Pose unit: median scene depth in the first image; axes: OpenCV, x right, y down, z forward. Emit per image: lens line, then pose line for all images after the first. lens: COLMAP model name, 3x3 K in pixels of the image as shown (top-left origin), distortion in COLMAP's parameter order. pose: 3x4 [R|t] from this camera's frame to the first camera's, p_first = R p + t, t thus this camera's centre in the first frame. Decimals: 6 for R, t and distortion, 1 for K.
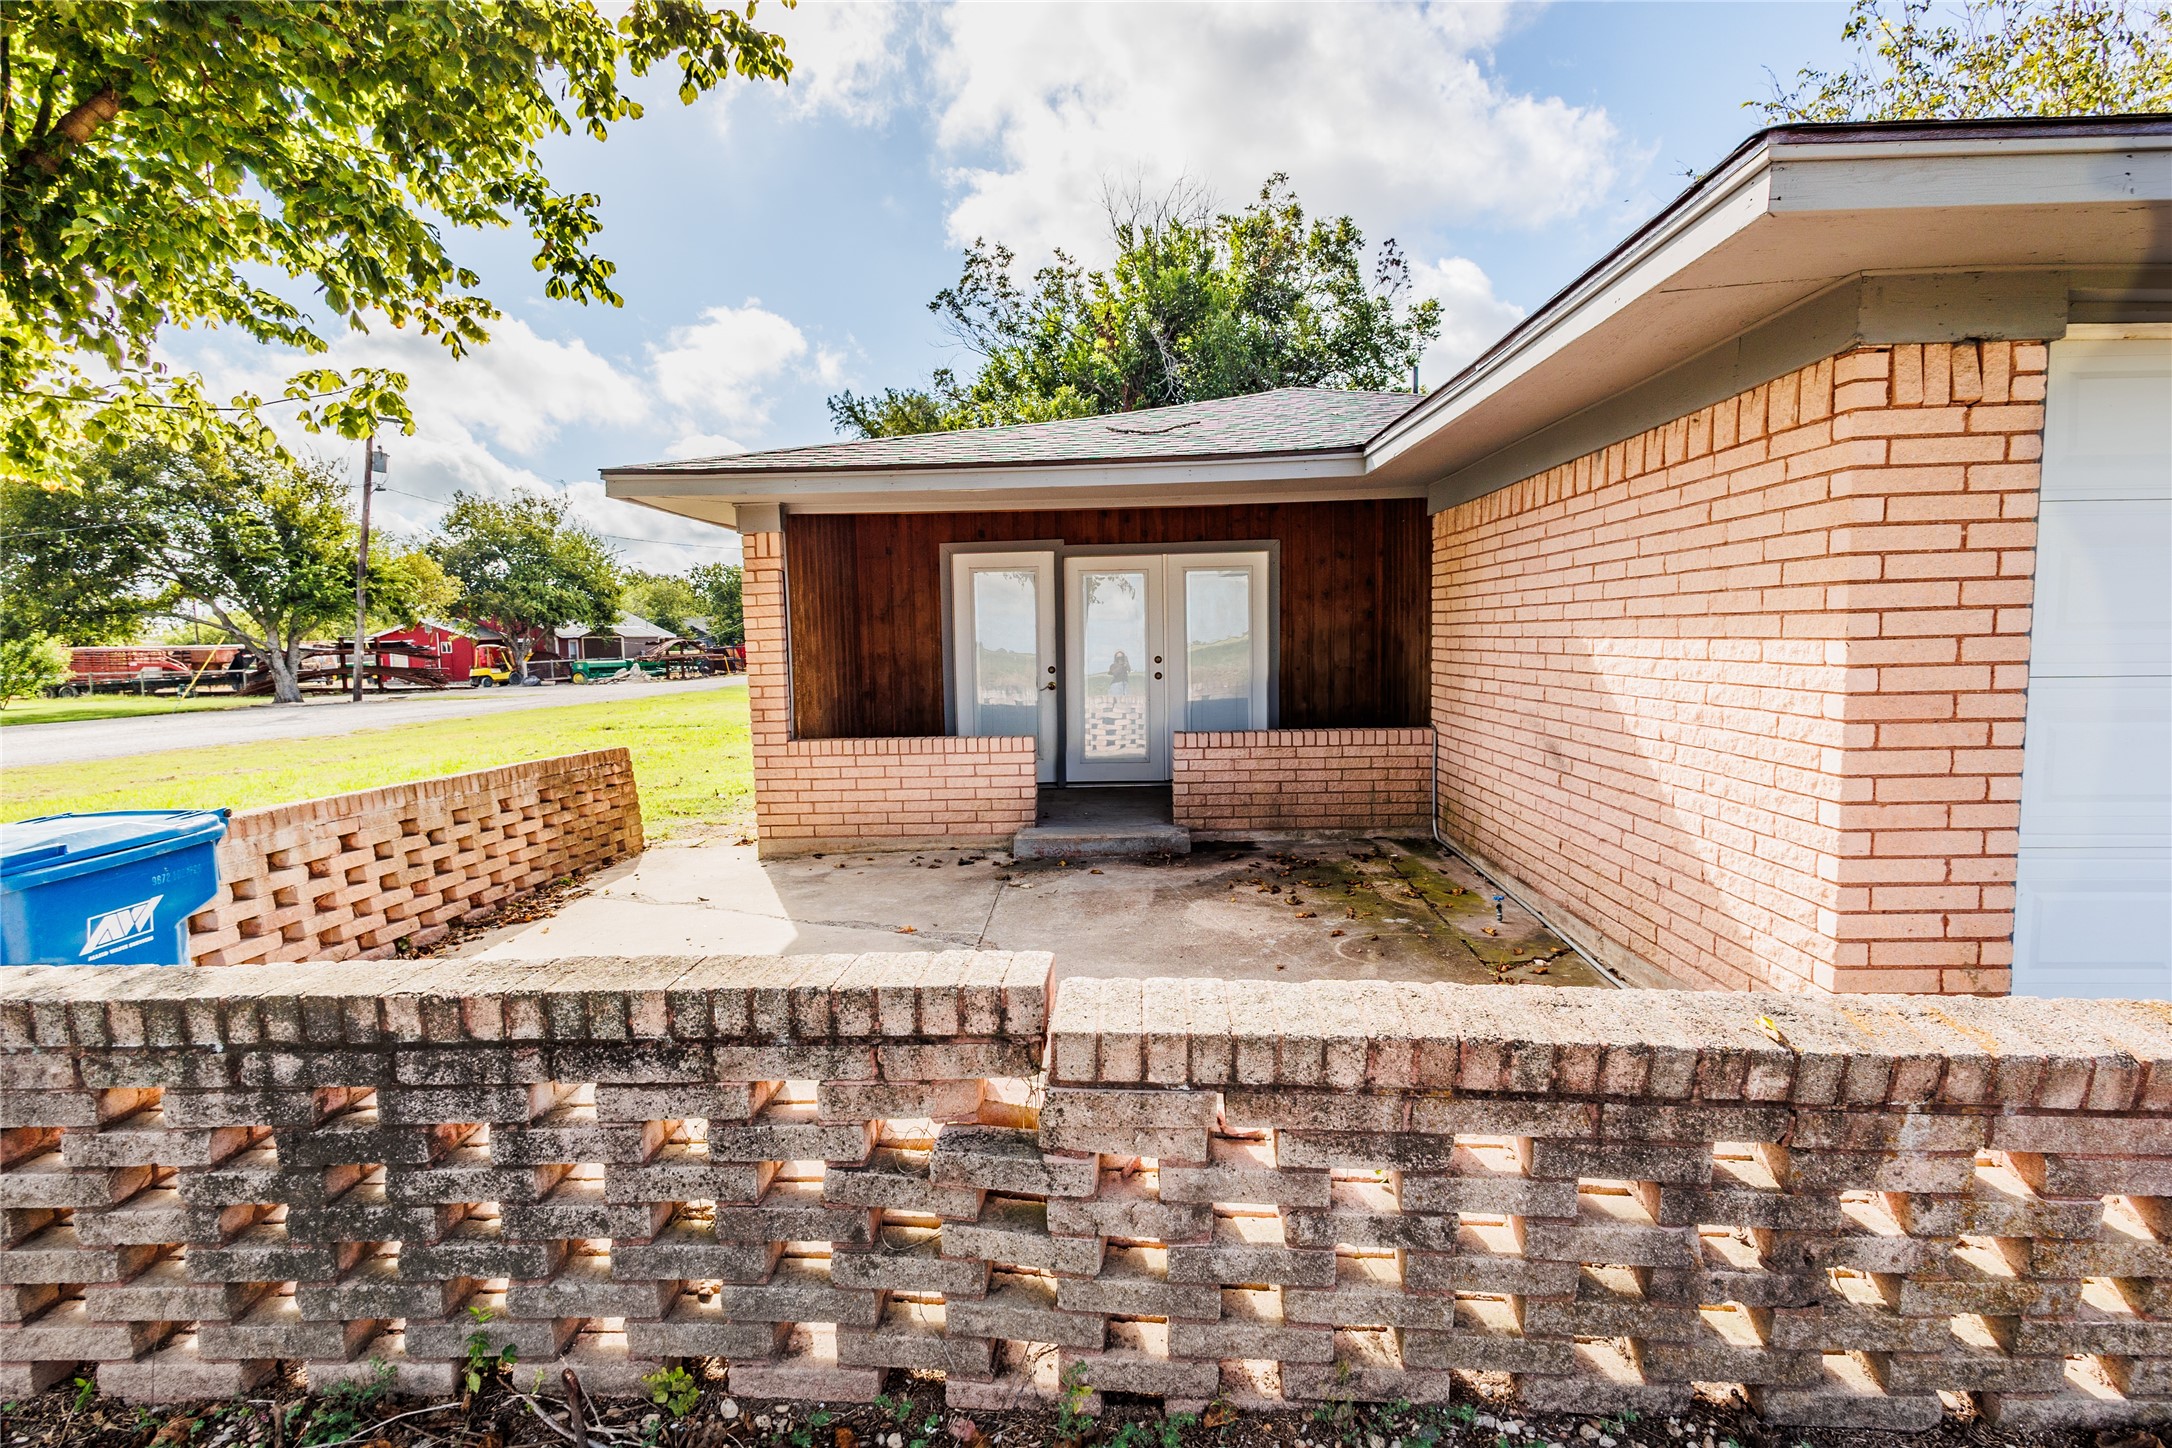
lens RADIAL K [[1023.2, 0, 1087.3], [0, 1023.2, 728.1], [0, 0, 1]] dist [0.036691, -0.005924]
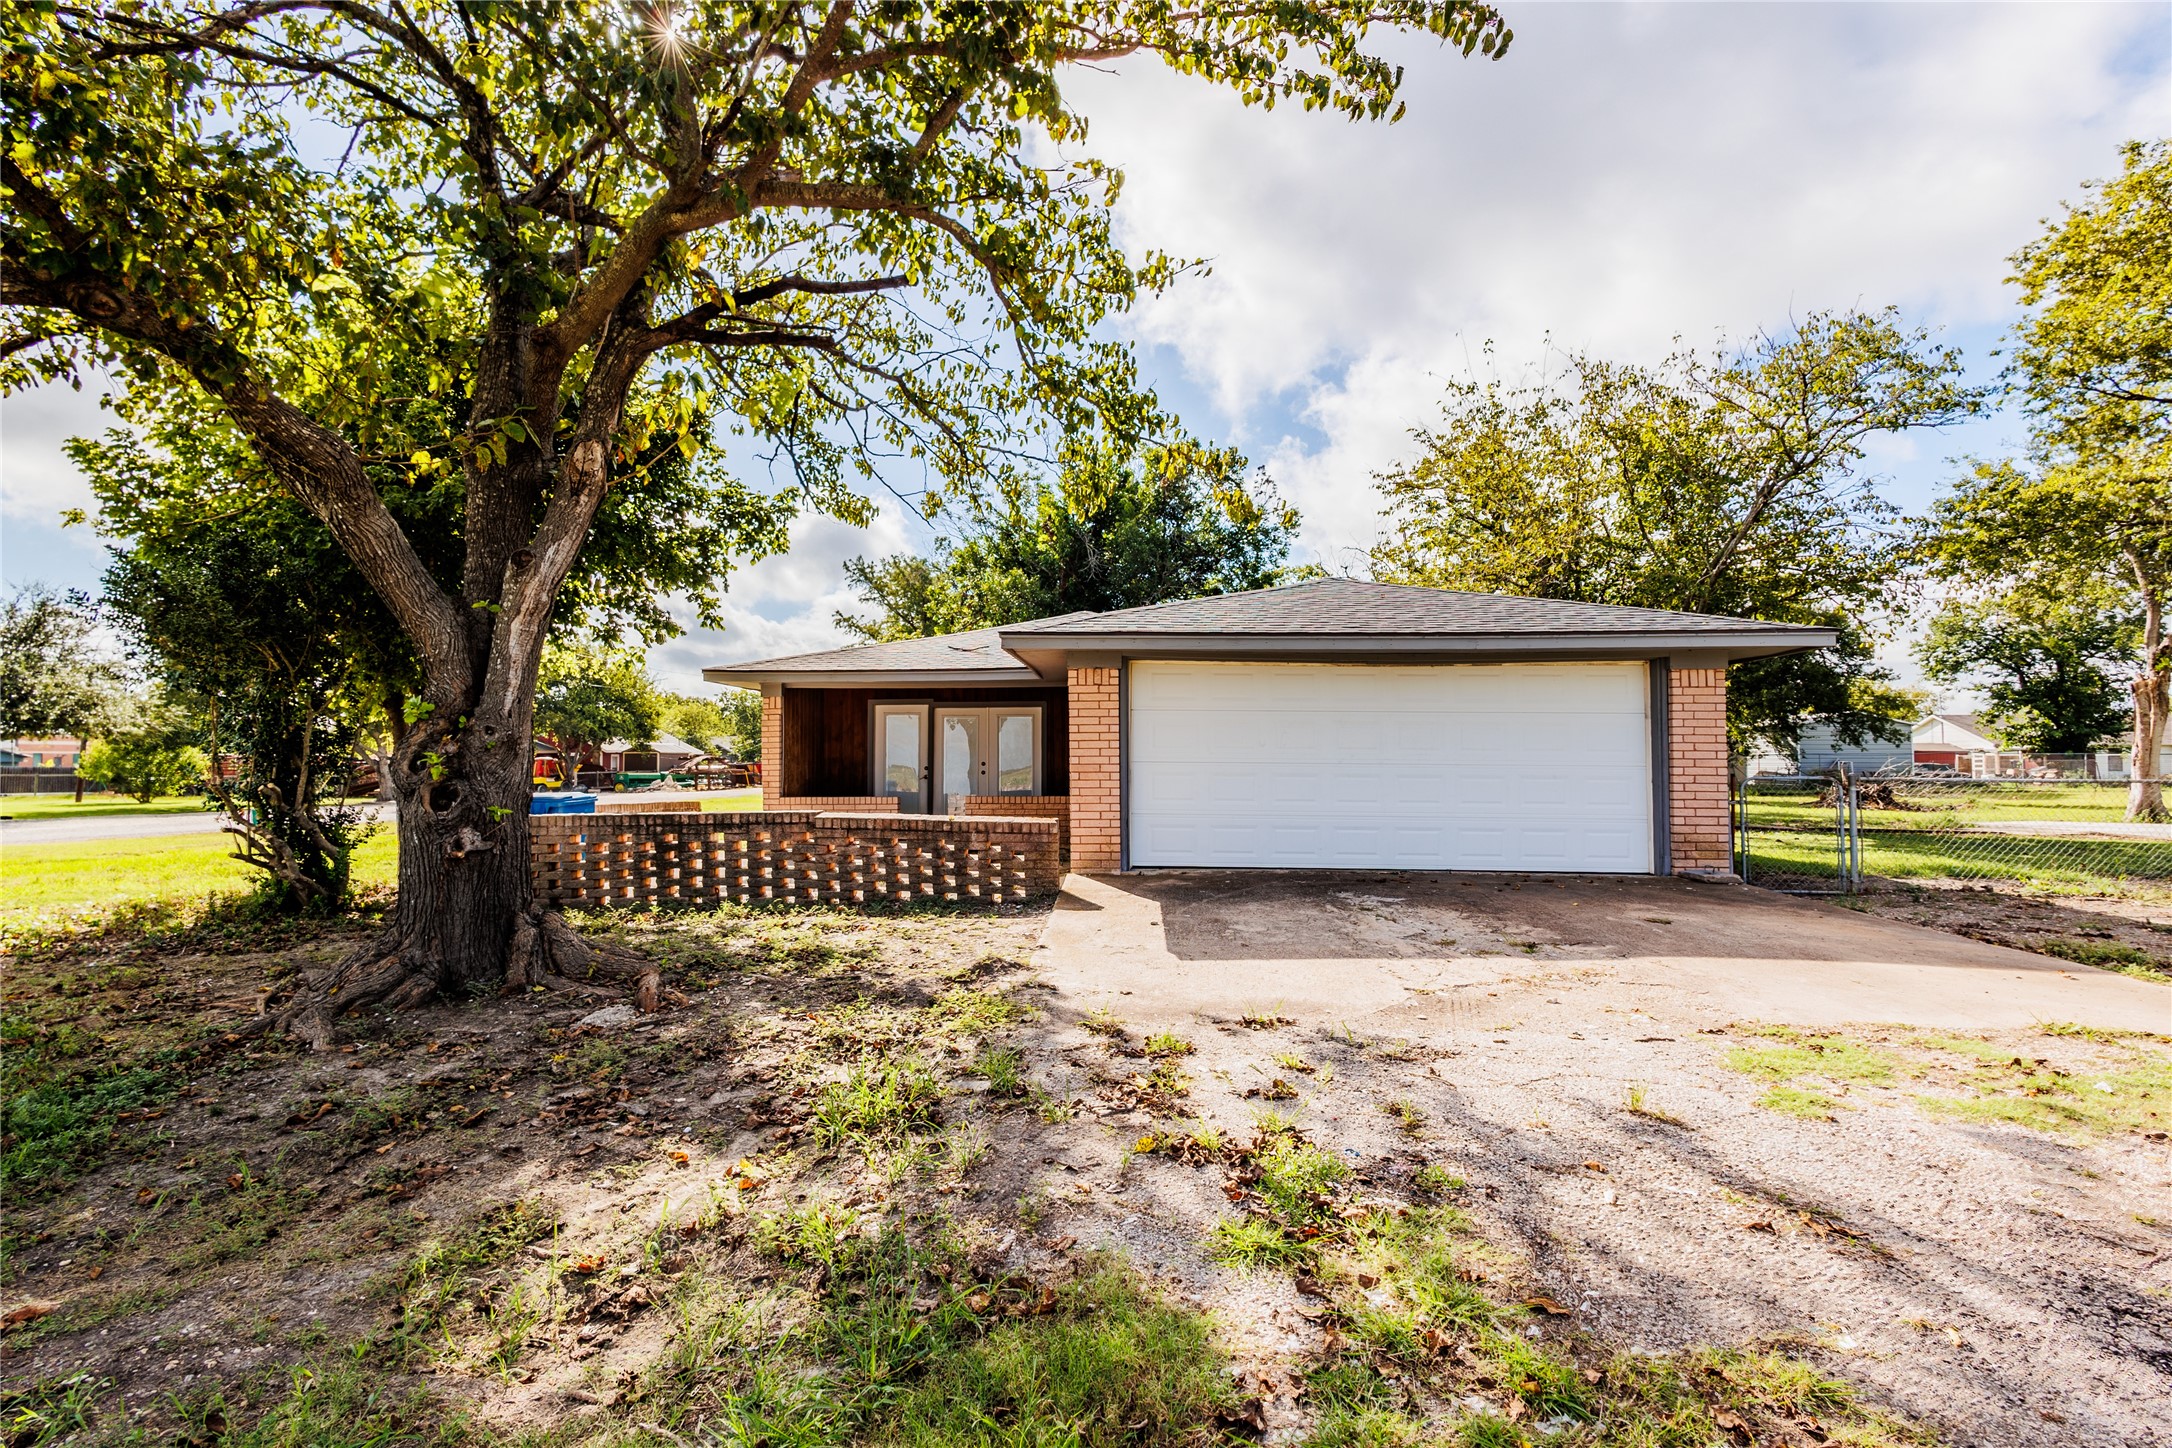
lens RADIAL K [[1023.2, 0, 1090.9], [0, 1023.2, 734.0], [0, 0, 1]] dist [0.036691, -0.005924]
pose [[0.999740, 0.018091, -0.013913, 0.086429], [-0.019585, 0.993041, -0.116128, 0.027396], [0.011715, 0.116370, 0.993137, -0.253459]]
